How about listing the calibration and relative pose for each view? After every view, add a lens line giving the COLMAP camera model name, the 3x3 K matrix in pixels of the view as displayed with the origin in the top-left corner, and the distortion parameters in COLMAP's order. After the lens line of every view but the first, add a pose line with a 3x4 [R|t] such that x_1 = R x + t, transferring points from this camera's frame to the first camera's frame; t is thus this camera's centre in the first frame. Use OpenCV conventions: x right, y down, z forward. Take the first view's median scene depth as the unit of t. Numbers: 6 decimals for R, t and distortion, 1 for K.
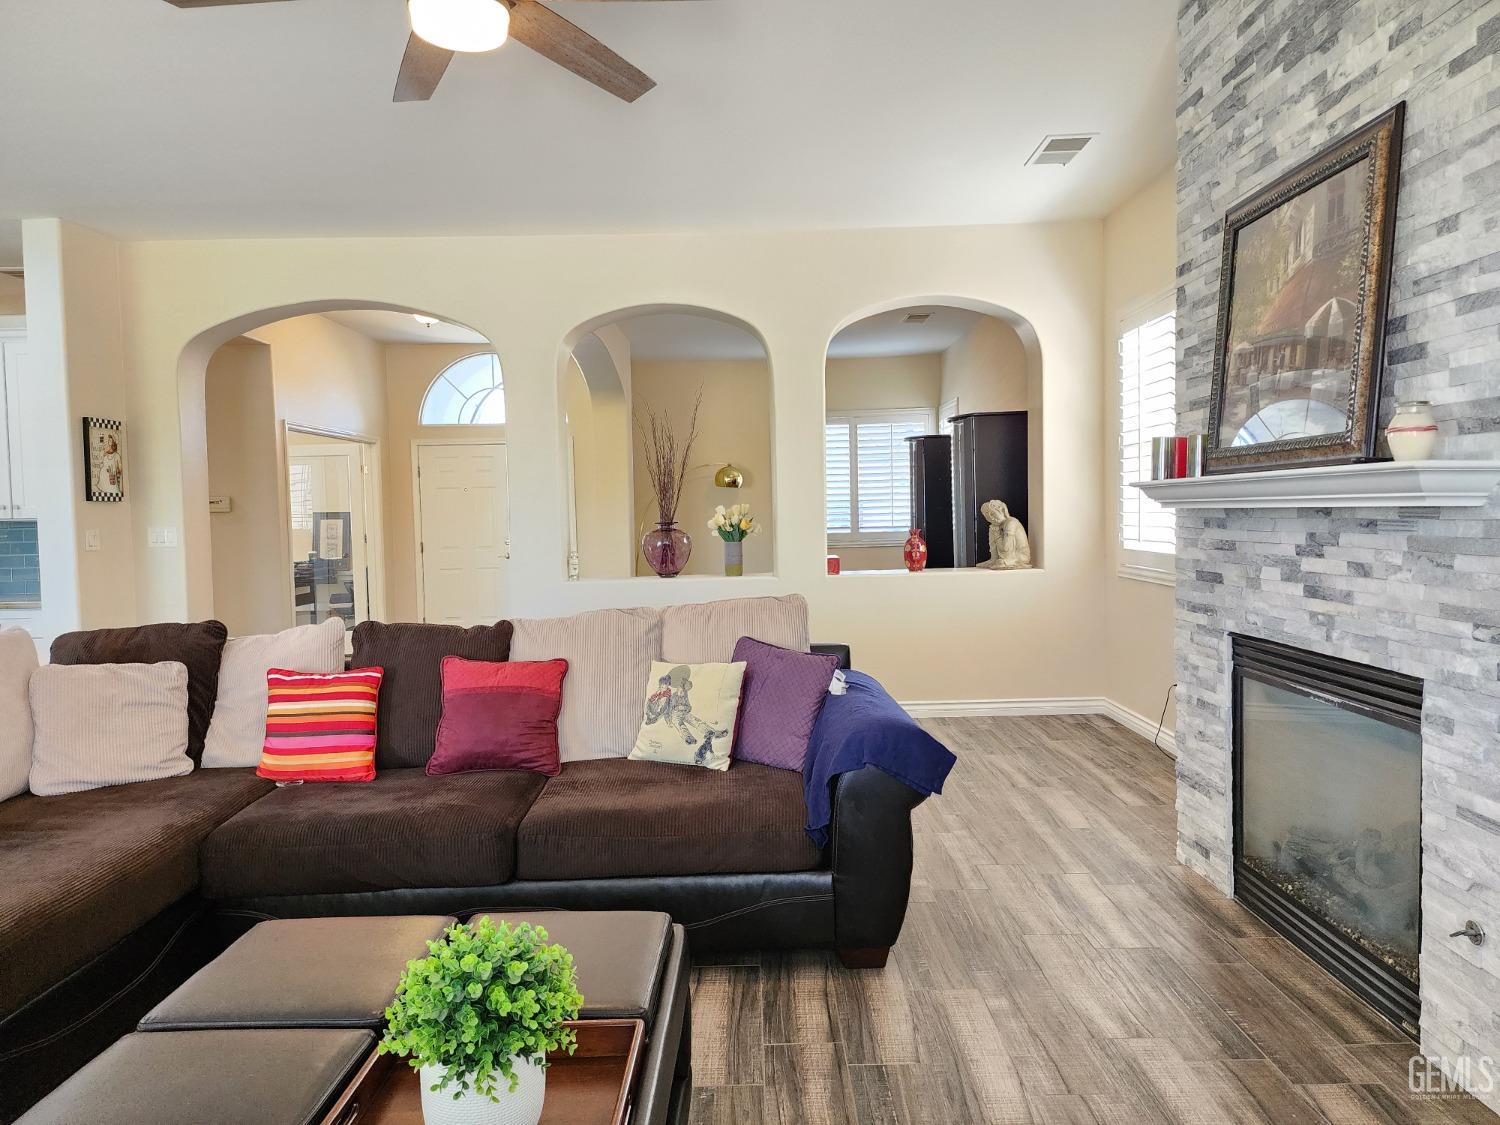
lens RADIAL K [[989.8, 0, 753.6], [0, 989.8, 559.2], [0, 0, 1]] dist [0.069964, -0.055042]
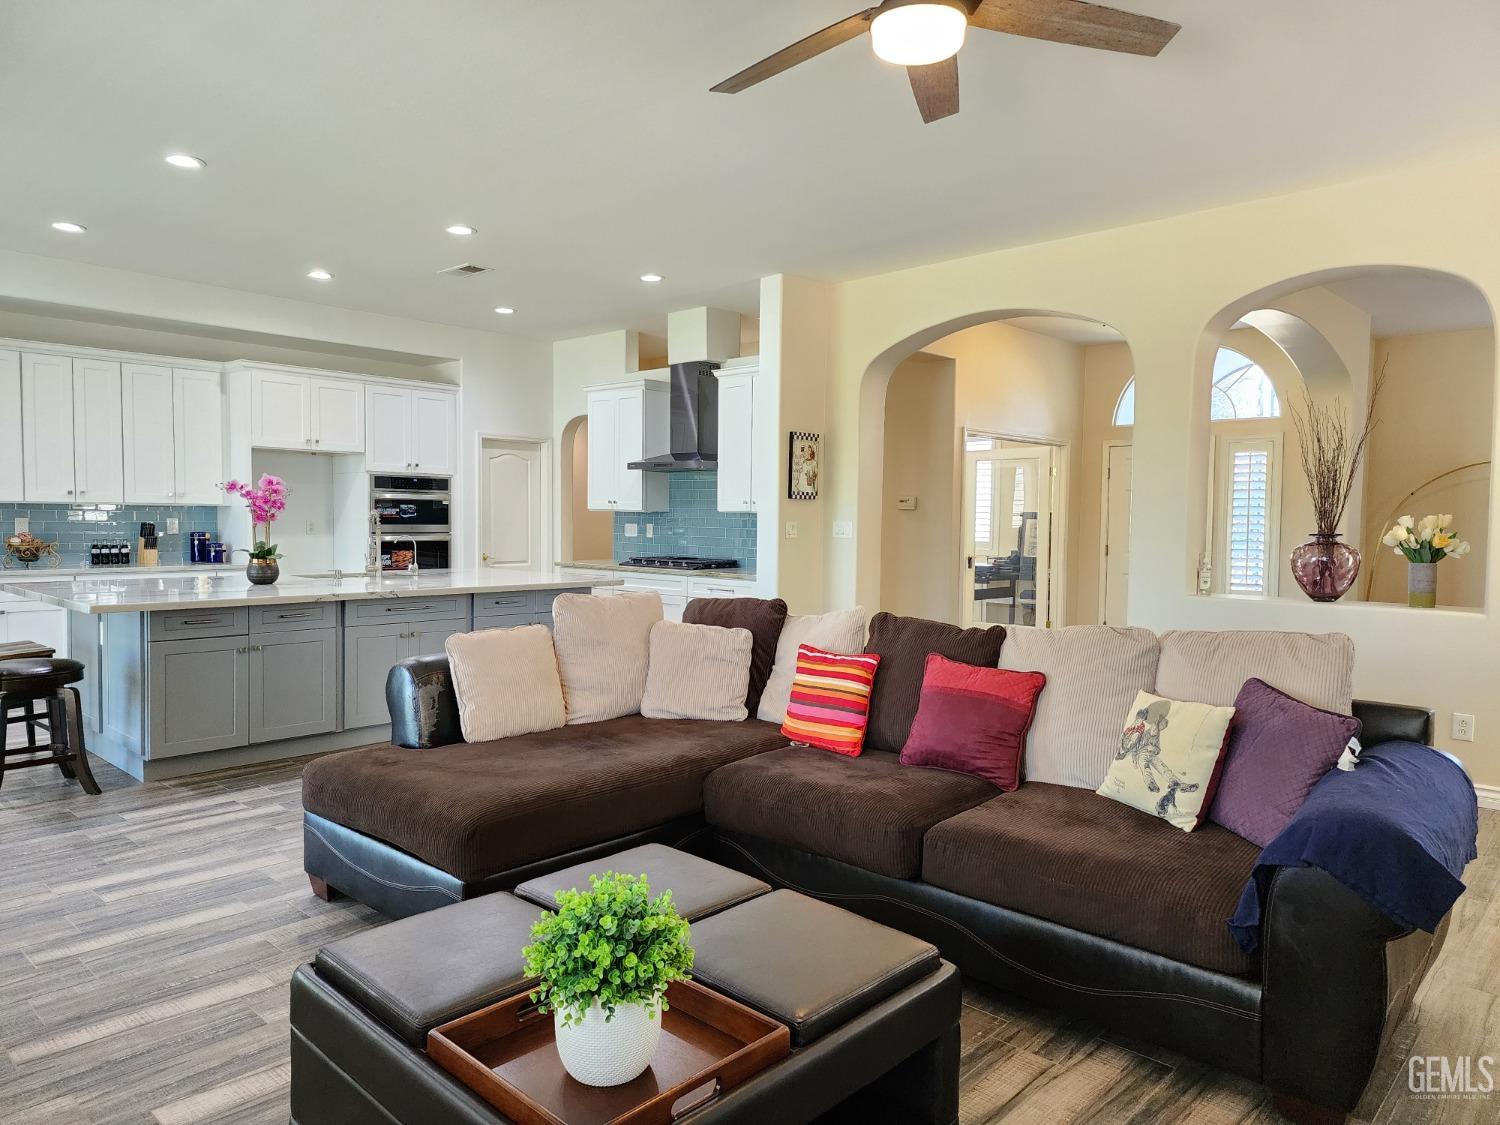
lens RADIAL K [[989.8, 0, 749.9], [0, 989.8, 568.4], [0, 0, 1]] dist [0.069964, -0.055042]
pose [[0.725352, 0.067422, -0.685068, 0.266692], [-0.061698, 0.997554, 0.032850, -0.013717], [0.685607, 0.018440, 0.727738, 0.122833]]
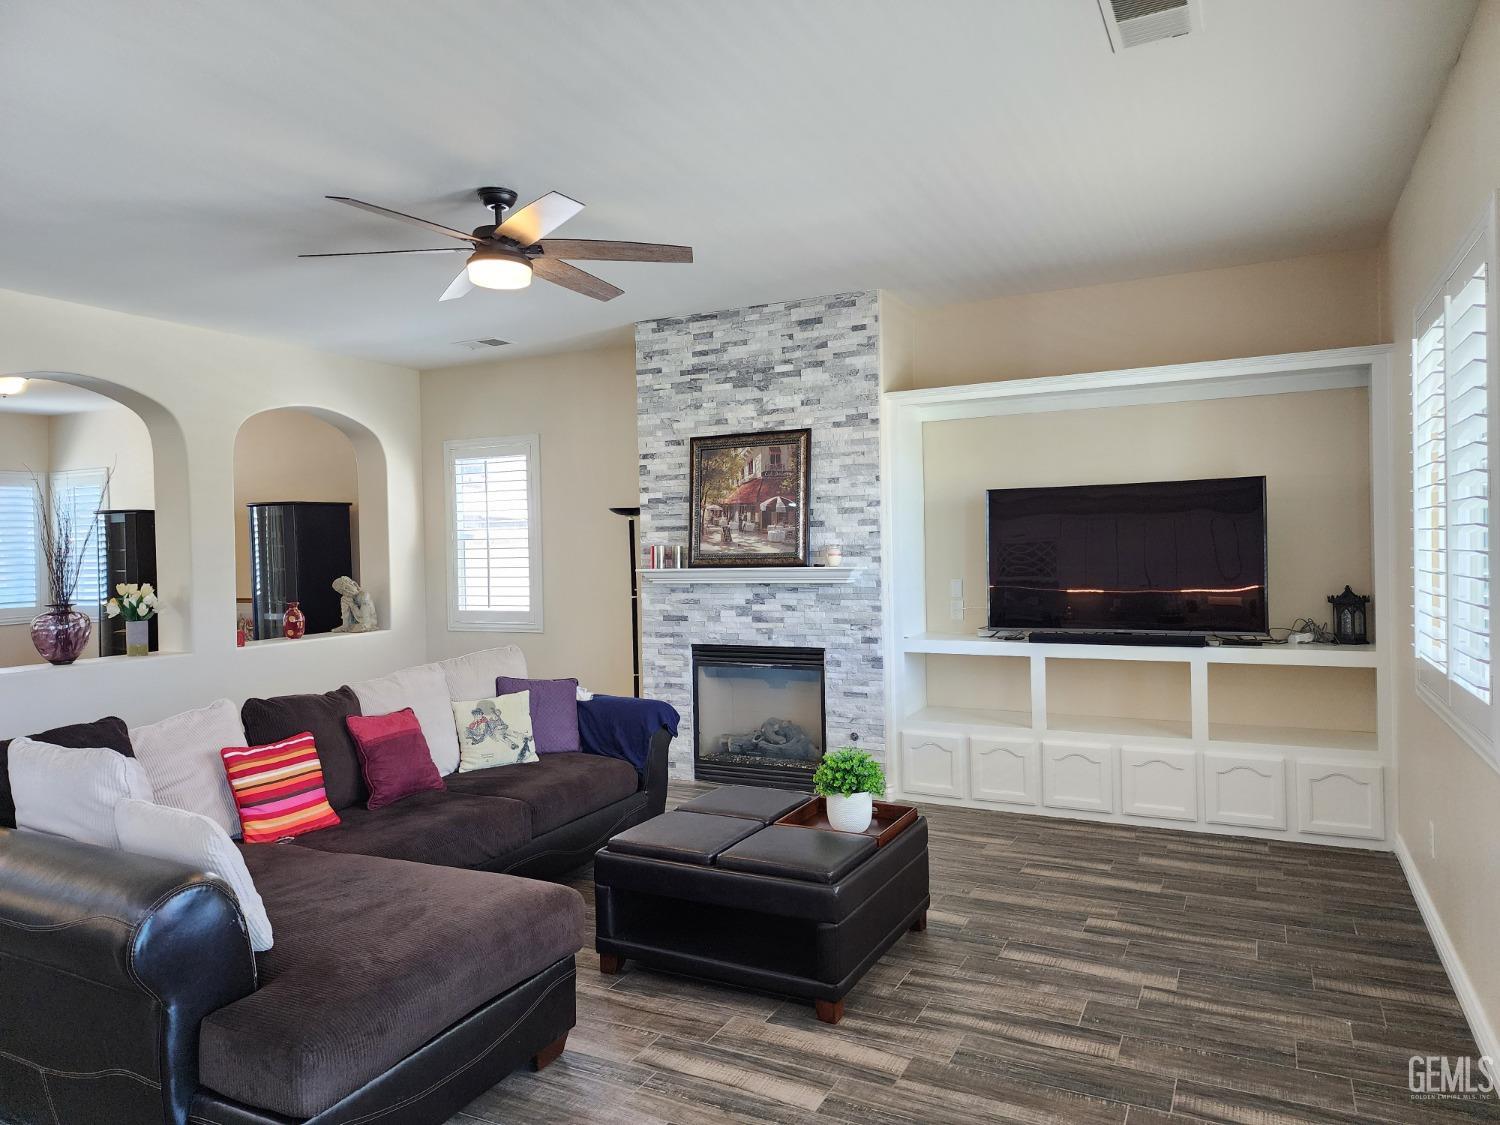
lens RADIAL K [[989.8, 0, 762.9], [0, 989.8, 565.8], [0, 0, 1]] dist [0.069964, -0.055042]
pose [[0.444814, -0.004817, 0.895610, -1.232033], [0.053767, 0.998326, -0.021334, -0.034989], [-0.894008, 0.057644, 0.444328, -0.007810]]
